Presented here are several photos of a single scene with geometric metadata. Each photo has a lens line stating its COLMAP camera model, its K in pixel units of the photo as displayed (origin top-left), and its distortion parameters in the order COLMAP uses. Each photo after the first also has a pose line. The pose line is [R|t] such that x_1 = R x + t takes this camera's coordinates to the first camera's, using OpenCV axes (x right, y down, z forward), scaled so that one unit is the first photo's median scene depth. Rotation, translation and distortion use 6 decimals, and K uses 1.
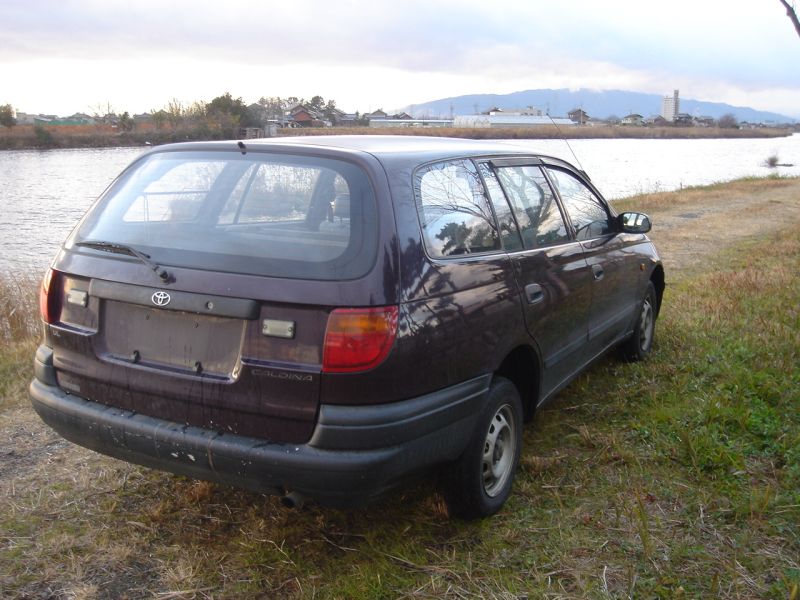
lens RADIAL K [[897.4, 0, 400.0], [0, 897.4, 300.0], [0, 0, 1]] dist [-0.159900, 0.134243]
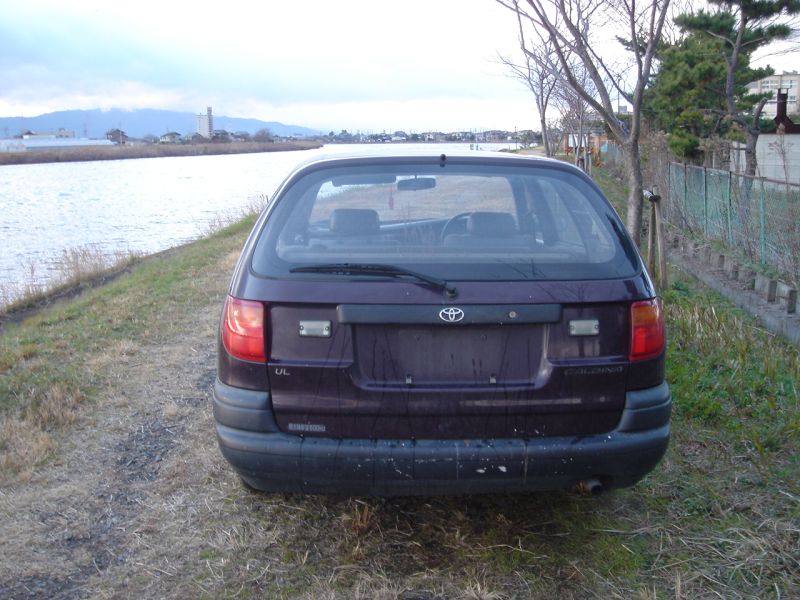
lens RADIAL K [[897.4, 0, 400.0], [0, 897.4, 300.0], [0, 0, 1]] dist [-0.159900, 0.134243]
pose [[0.875237, -0.098785, 0.473499, -0.789280], [0.108293, 0.994093, 0.007221, -0.030910], [-0.471415, 0.044956, 0.880765, 0.162427]]
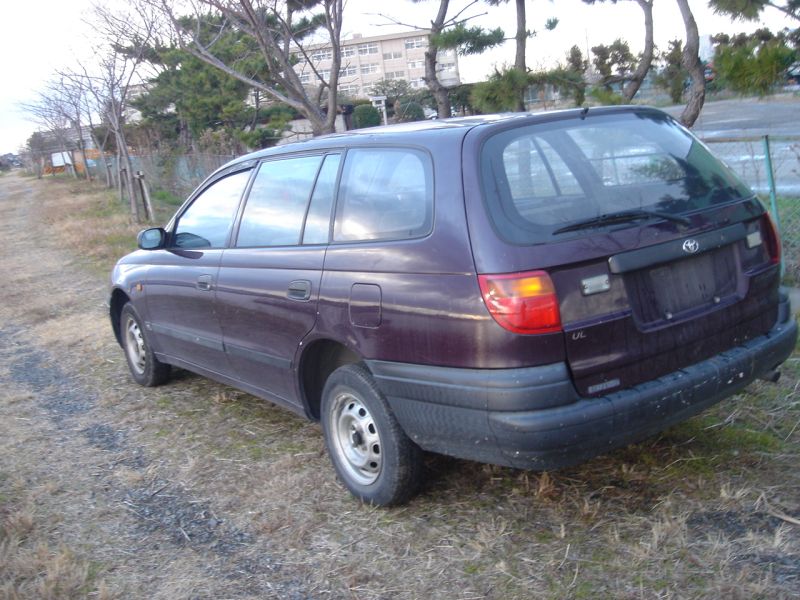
lens RADIAL K [[897.4, 0, 400.0], [0, 897.4, 300.0], [0, 0, 1]] dist [-0.159900, 0.134243]
pose [[0.458135, -0.243278, 0.854943, -1.343172], [0.293947, 0.949169, 0.112574, -0.160221], [-0.838873, 0.199735, 0.506358, 0.780578]]
